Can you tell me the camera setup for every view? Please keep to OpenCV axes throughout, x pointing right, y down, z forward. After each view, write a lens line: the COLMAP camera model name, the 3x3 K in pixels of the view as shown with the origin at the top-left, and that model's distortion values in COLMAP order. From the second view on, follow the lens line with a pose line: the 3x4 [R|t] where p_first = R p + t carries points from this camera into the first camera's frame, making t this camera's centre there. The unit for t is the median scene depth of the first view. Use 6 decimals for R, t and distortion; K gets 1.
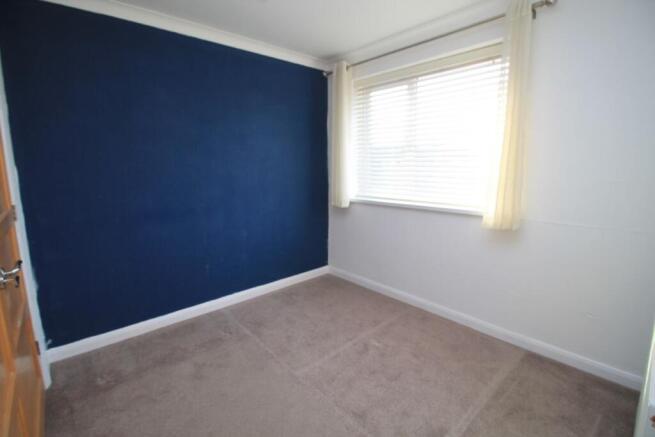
lens RADIAL K [[306.2, 0, 329.8], [0, 306.2, 210.1], [0, 0, 1]] dist [-0.000037, -0.012174]
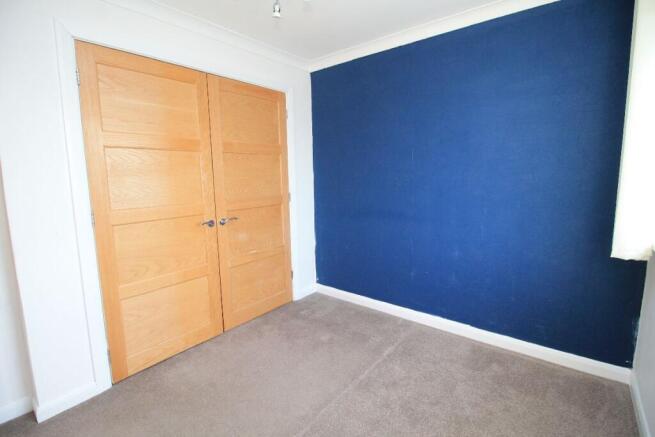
lens RADIAL K [[306.2, 0, 329.8], [0, 306.2, 210.1], [0, 0, 1]] dist [-0.000037, -0.012174]
pose [[0.153904, 0.124705, -0.980185, 0.569350], [-0.126110, 0.986370, 0.105691, -0.099589], [0.980005, 0.107345, 0.167532, 0.640890]]
